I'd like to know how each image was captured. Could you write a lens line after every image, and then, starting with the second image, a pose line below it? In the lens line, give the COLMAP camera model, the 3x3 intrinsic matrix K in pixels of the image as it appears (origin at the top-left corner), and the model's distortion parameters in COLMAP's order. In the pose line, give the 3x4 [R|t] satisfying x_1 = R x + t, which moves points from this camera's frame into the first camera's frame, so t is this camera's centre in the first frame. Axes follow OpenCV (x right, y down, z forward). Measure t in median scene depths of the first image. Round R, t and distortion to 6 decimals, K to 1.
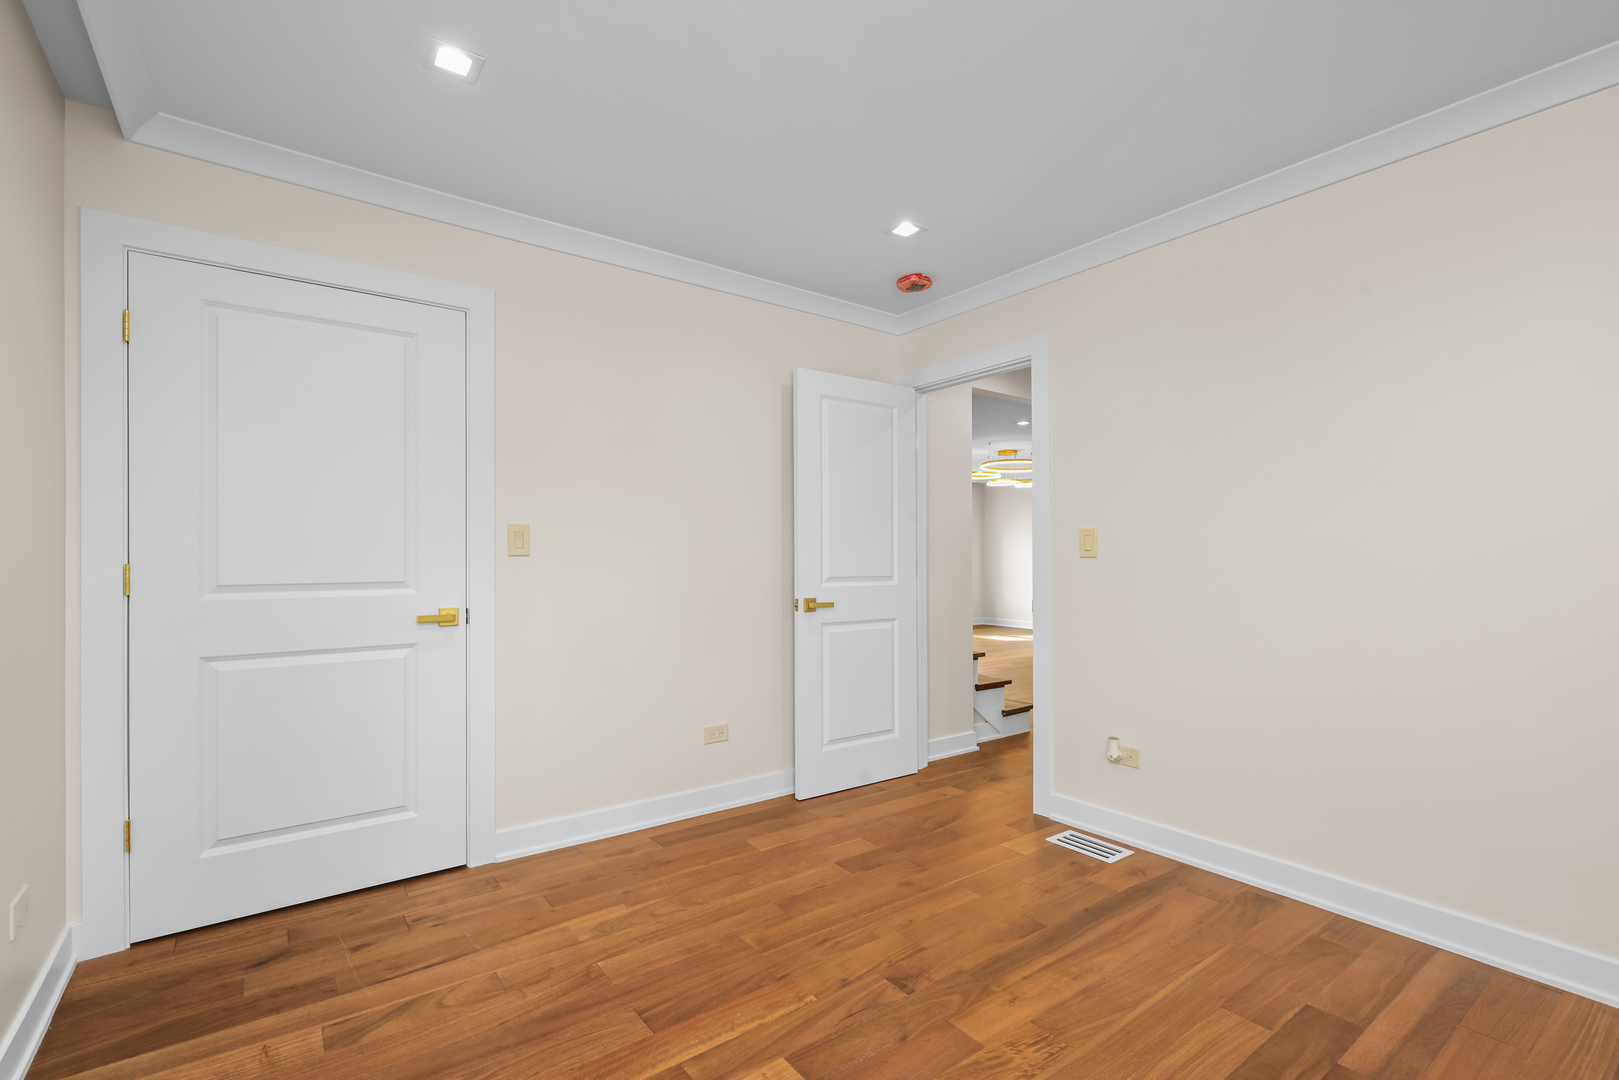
lens RADIAL K [[729.9, 0, 797.5], [0, 729.9, 552.8], [0, 0, 1]] dist [-0.002636, 0.000746]
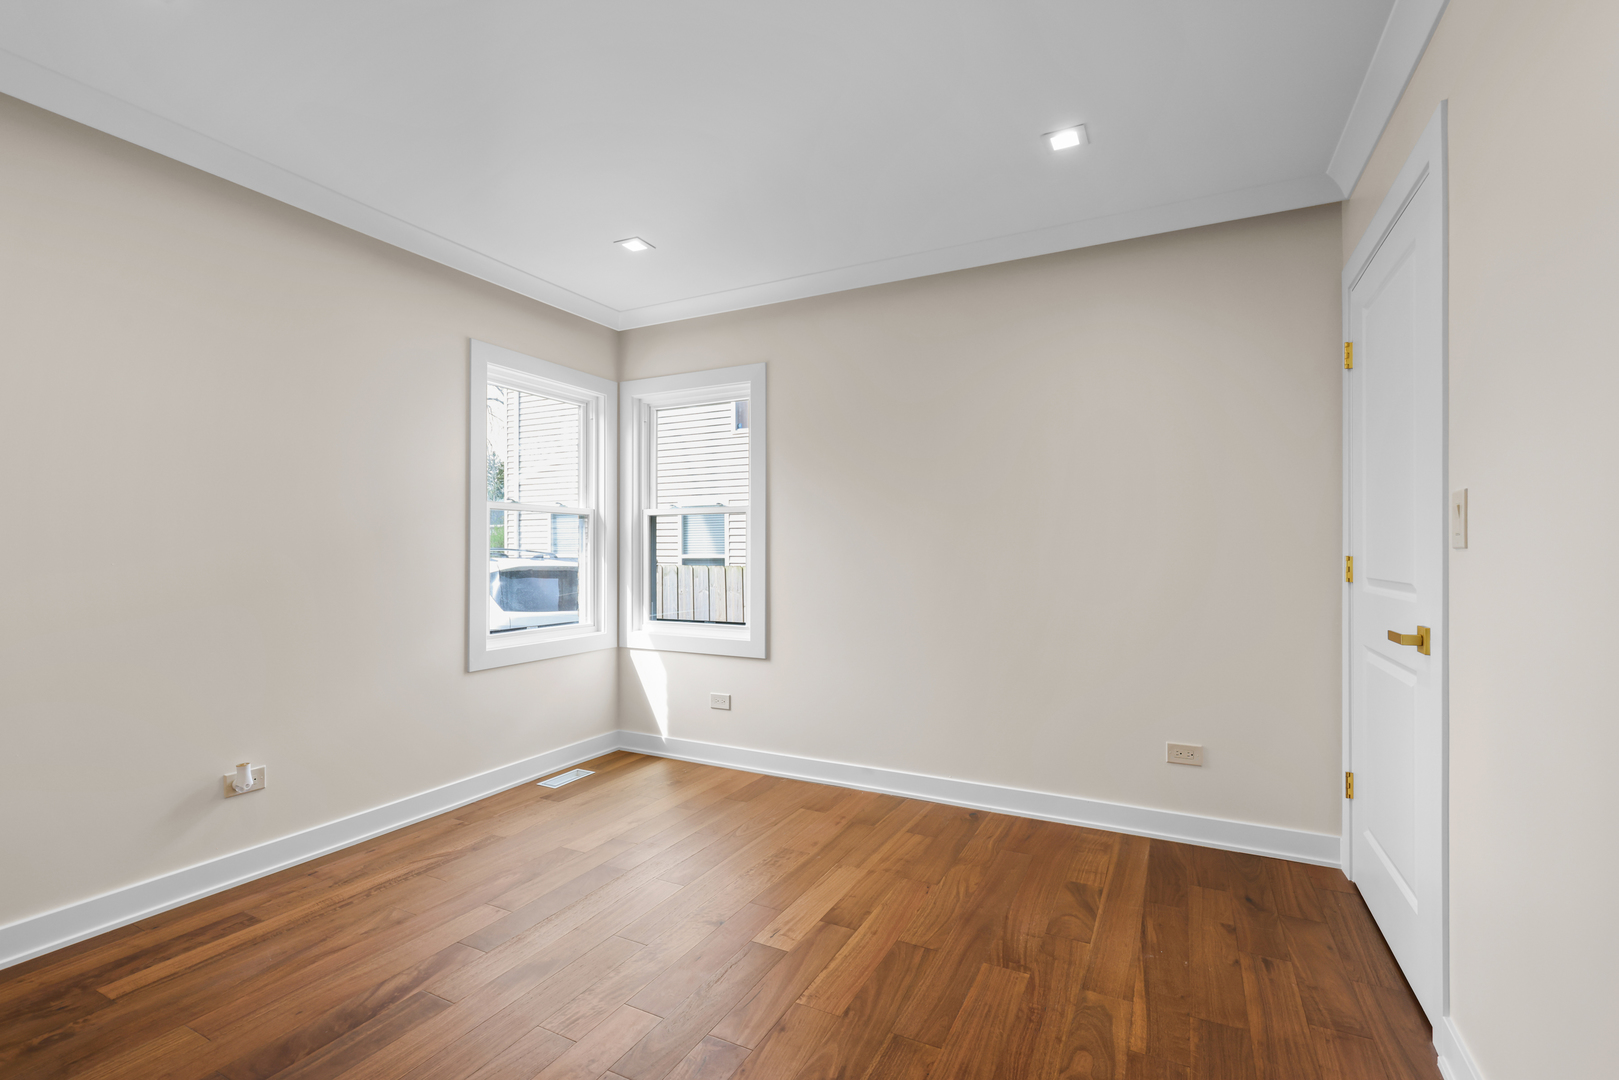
lens RADIAL K [[729.9, 0, 806.6], [0, 729.9, 539.4], [0, 0, 1]] dist [-0.002636, 0.000746]
pose [[-0.893194, -0.004753, -0.449647, 0.393044], [0.004156, 0.999814, -0.018825, 0.008697], [0.449653, -0.018683, -0.893008, 1.629607]]
